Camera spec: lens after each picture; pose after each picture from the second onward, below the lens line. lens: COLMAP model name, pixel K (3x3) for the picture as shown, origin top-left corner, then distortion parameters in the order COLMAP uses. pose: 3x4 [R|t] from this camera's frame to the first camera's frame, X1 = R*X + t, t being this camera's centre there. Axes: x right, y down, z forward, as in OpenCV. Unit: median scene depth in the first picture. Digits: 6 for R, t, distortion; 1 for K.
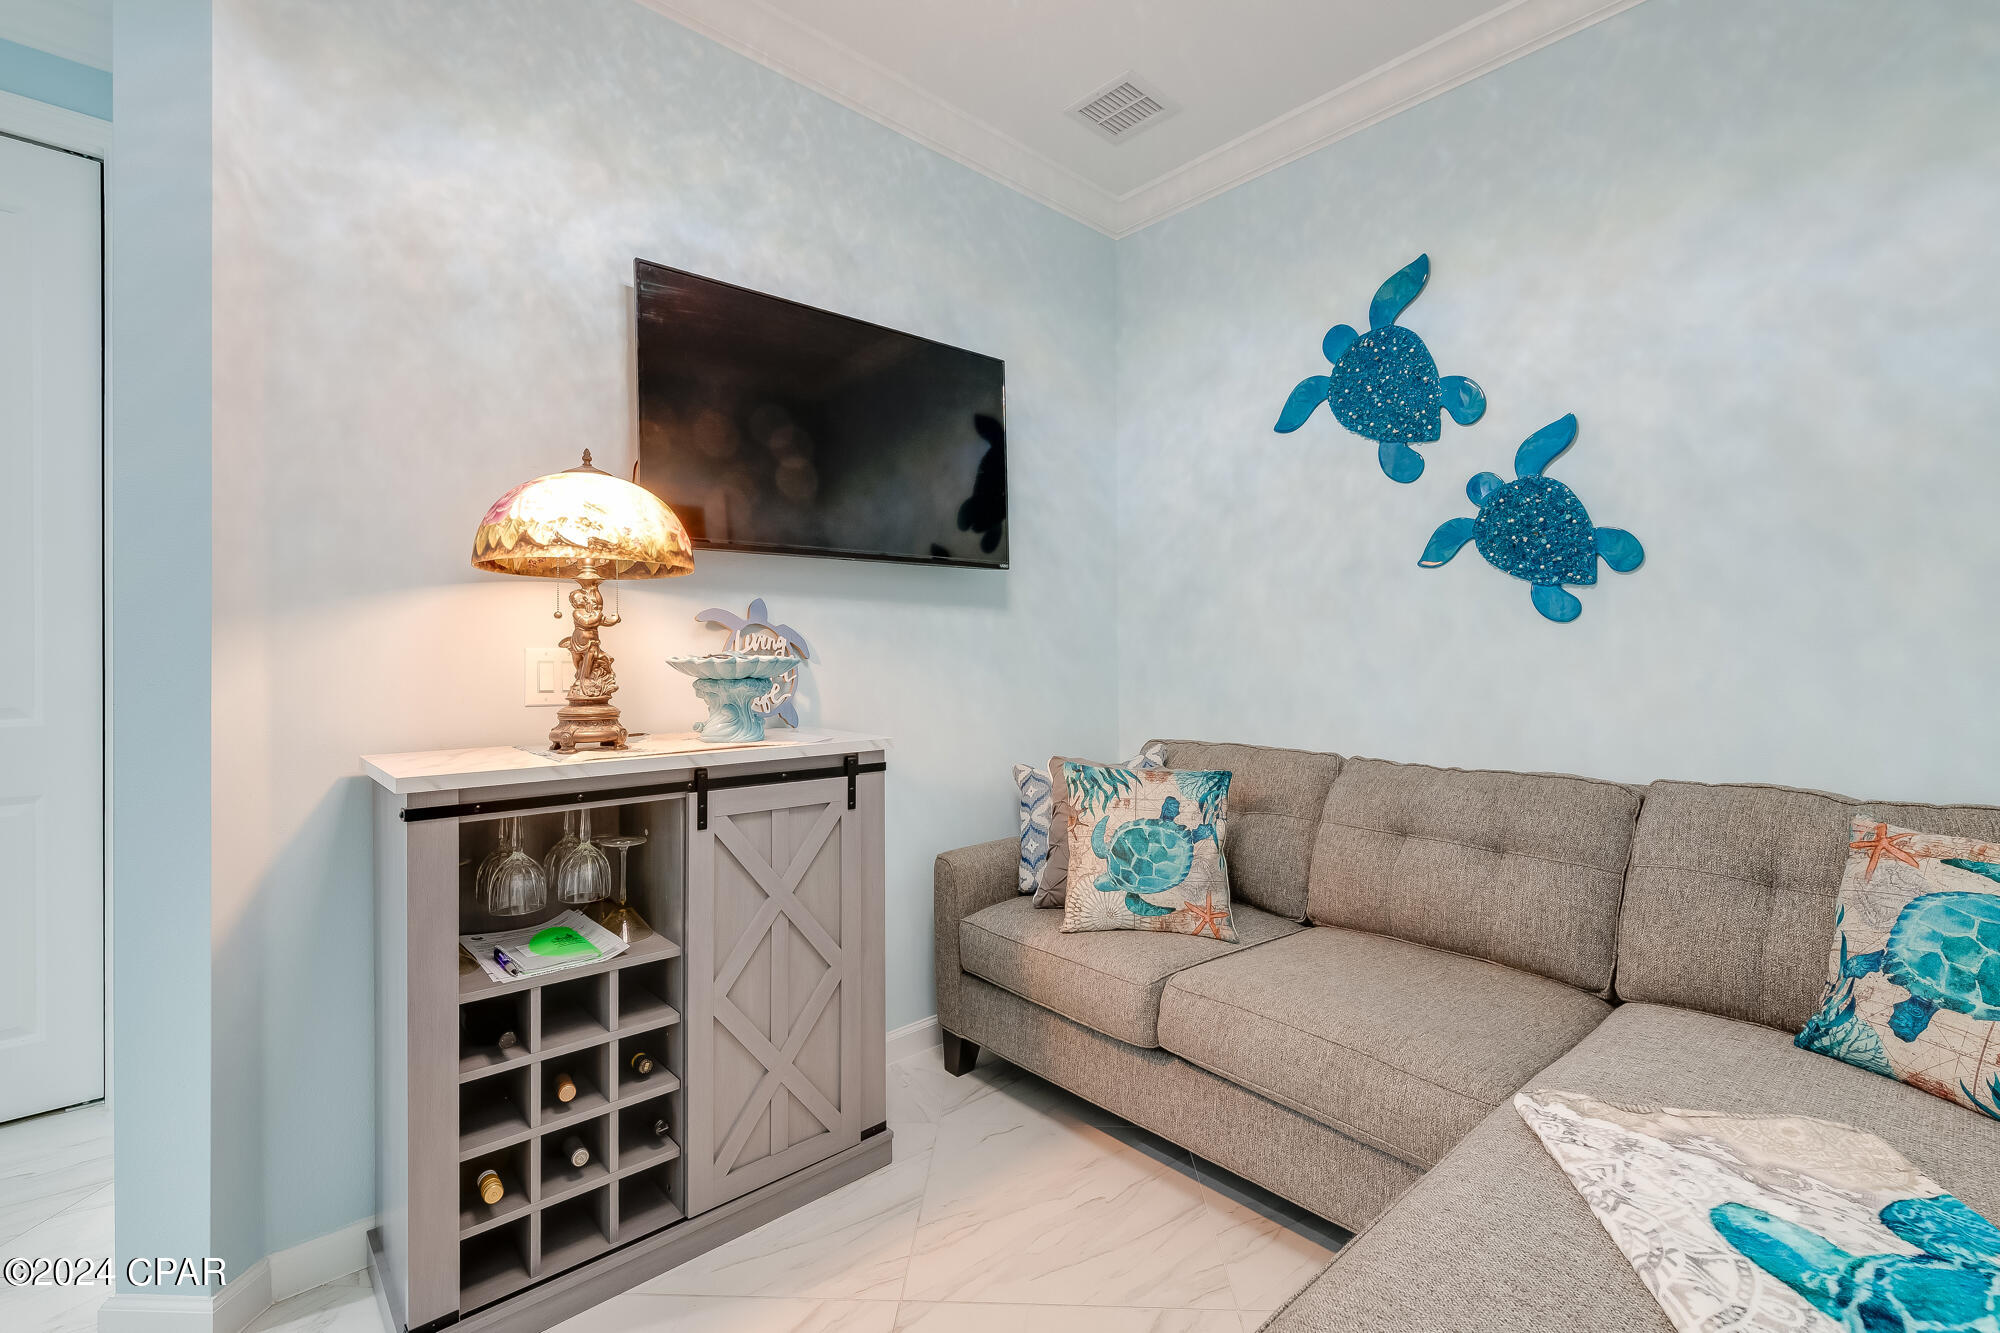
lens RADIAL K [[888.8, 0, 1018.4], [0, 888.8, 648.8], [0, 0, 1]] dist [0.001919, -0.001479]
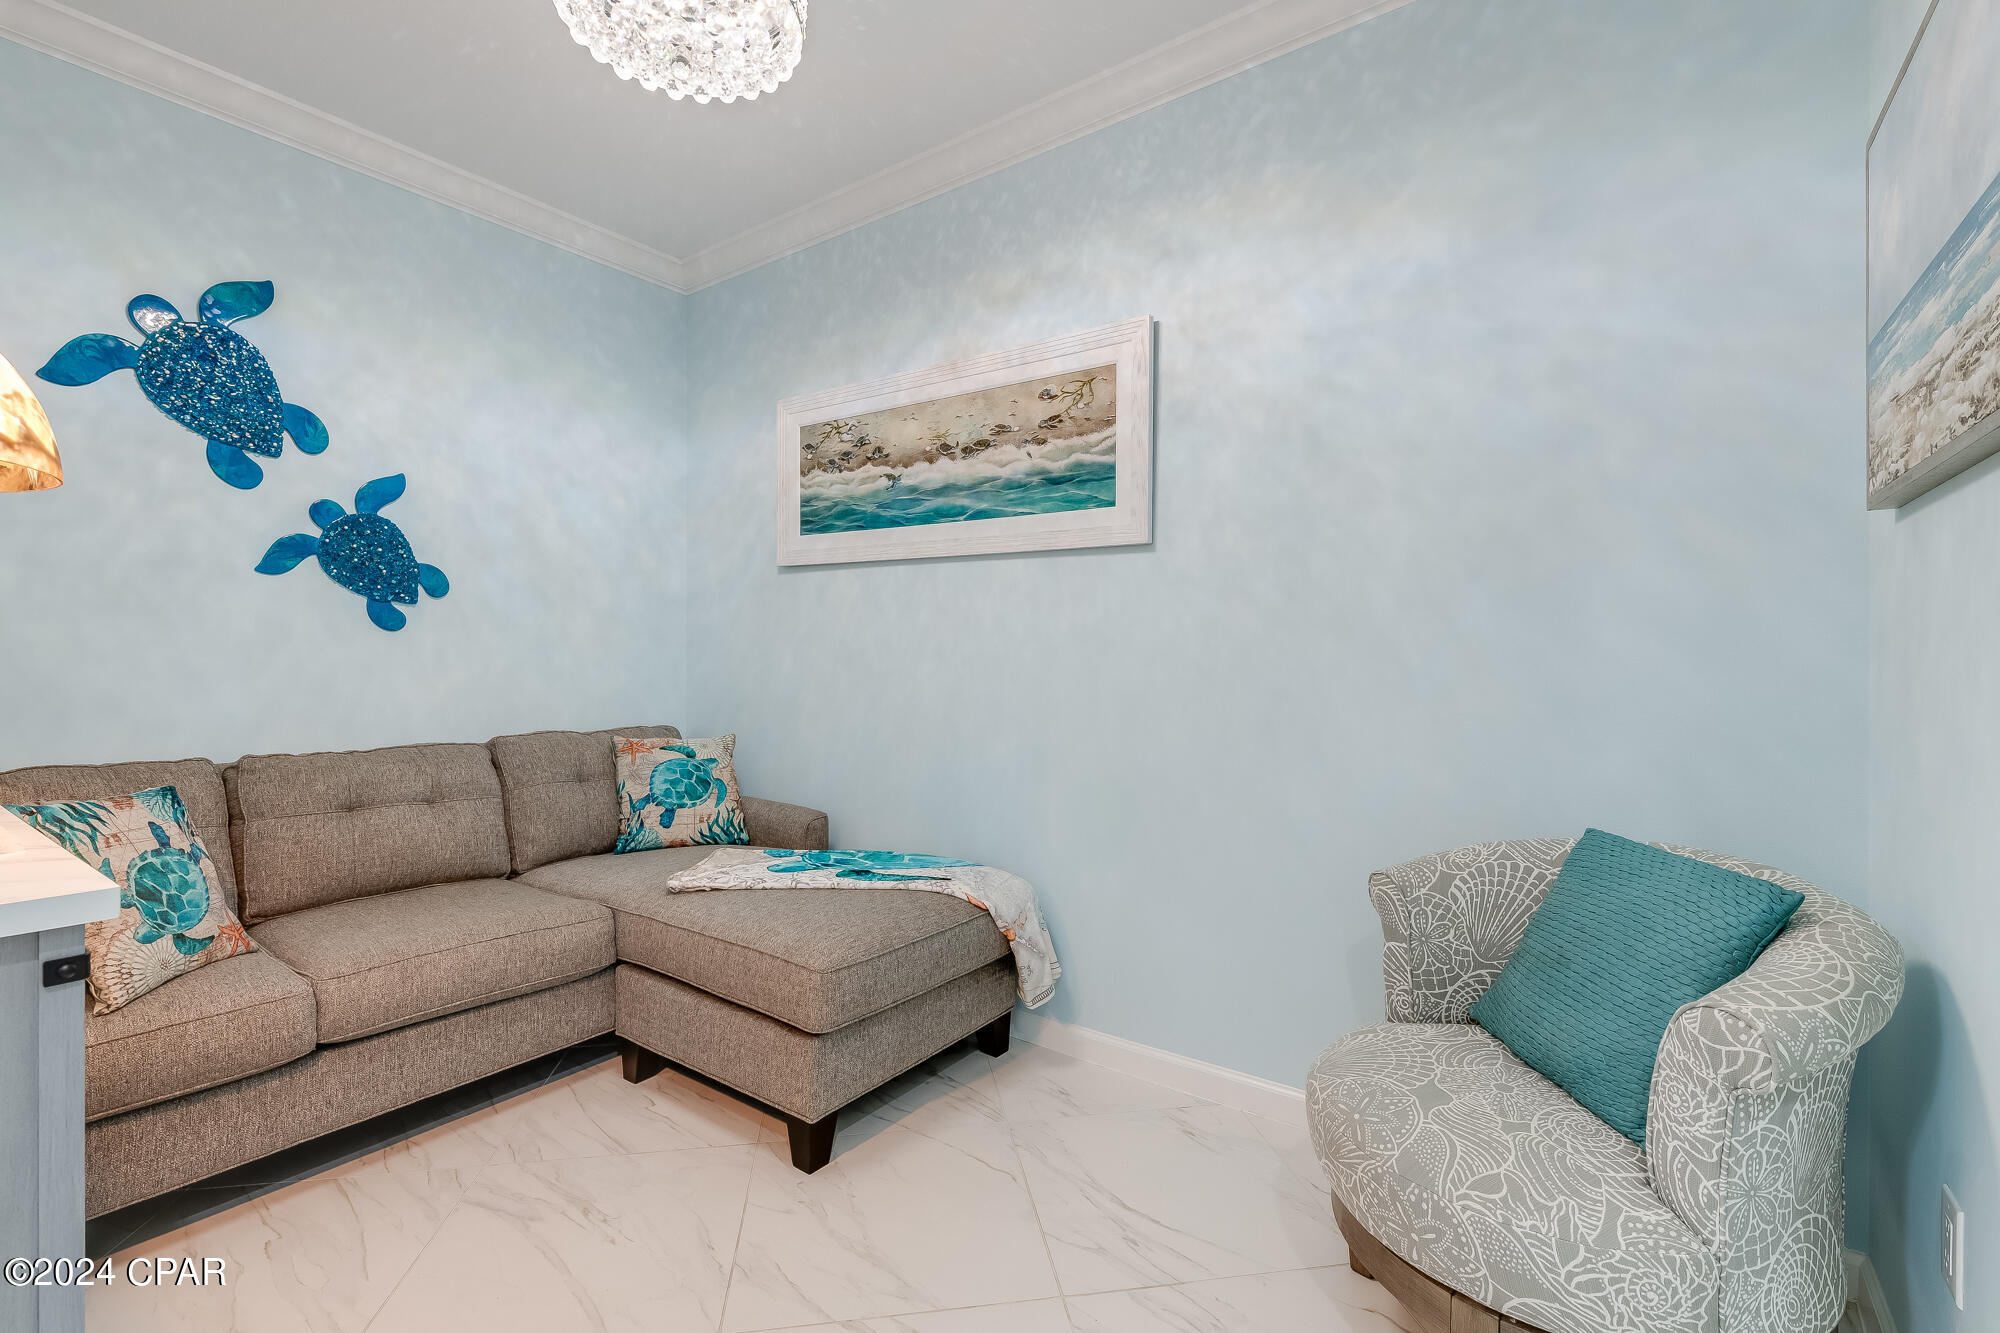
lens RADIAL K [[888.8, 0, 1016.2], [0, 888.8, 628.5], [0, 0, 1]] dist [0.001919, -0.001479]
pose [[-0.220351, 0.033379, 0.974849, -0.893387], [-0.008593, 0.999309, -0.036159, 0.005896], [-0.975383, -0.016344, -0.219912, 0.407331]]
